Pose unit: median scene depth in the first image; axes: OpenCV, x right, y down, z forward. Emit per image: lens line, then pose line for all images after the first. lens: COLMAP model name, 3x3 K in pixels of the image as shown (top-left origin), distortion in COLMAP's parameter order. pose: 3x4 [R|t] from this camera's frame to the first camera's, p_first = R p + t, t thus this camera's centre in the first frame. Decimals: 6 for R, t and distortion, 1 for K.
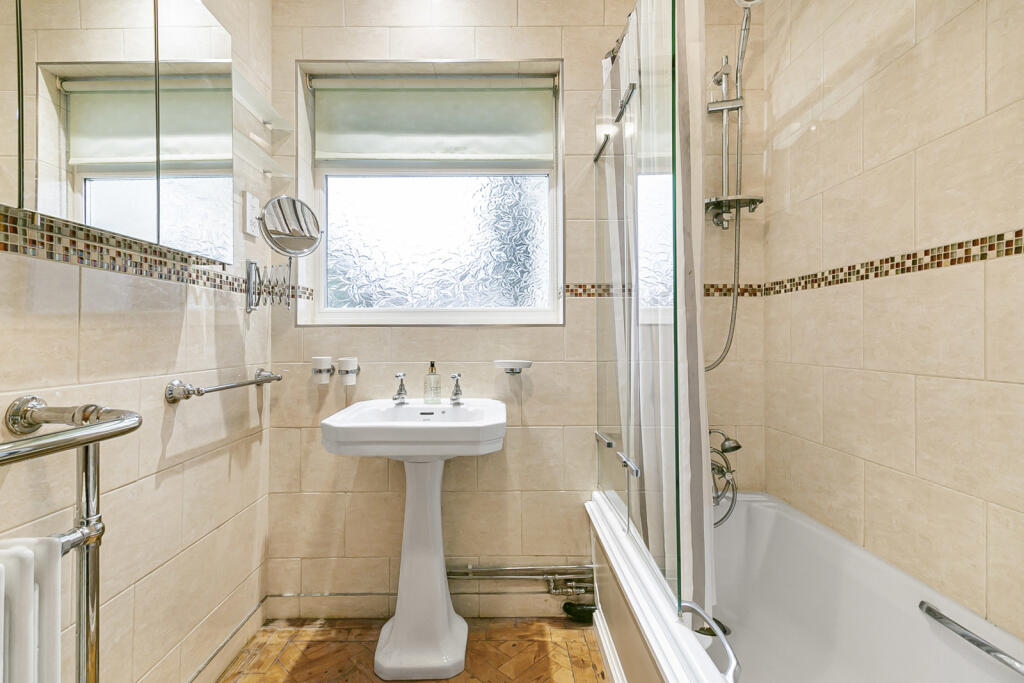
lens RADIAL K [[464.6, 0, 511.0], [0, 464.6, 333.9], [0, 0, 1]] dist [0.004700, 0.001108]
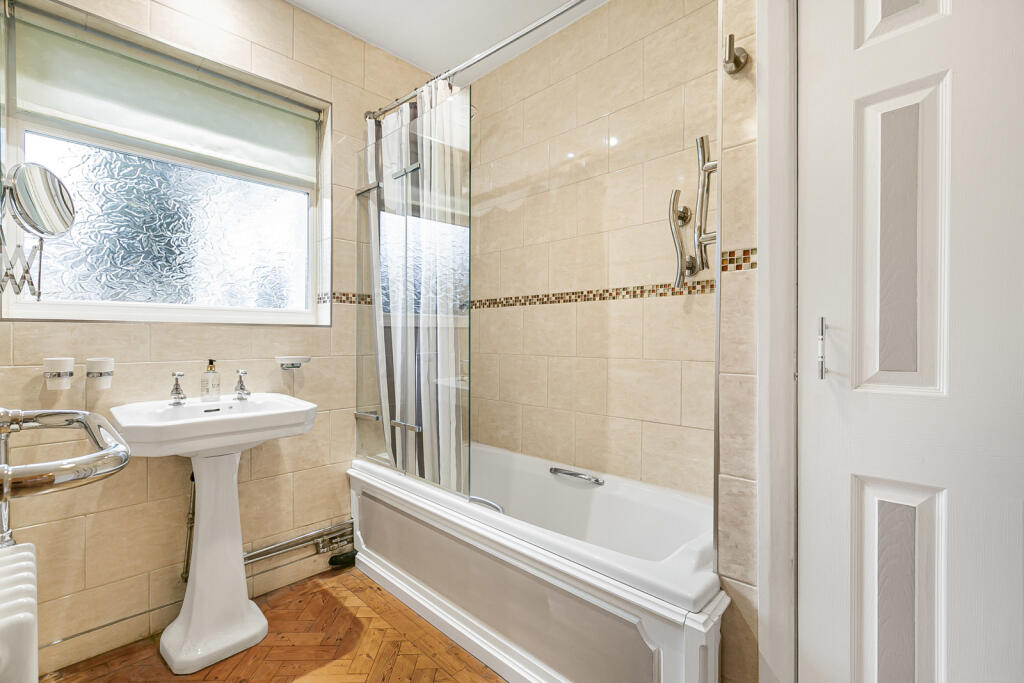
lens RADIAL K [[464.6, 0, 511.0], [0, 464.6, 333.9], [0, 0, 1]] dist [0.004700, 0.001108]
pose [[0.692628, 0.008634, 0.721243, -0.446905], [-0.009082, 0.999953, -0.003250, 0.001146], [-0.721238, -0.004299, 0.692674, -0.169798]]
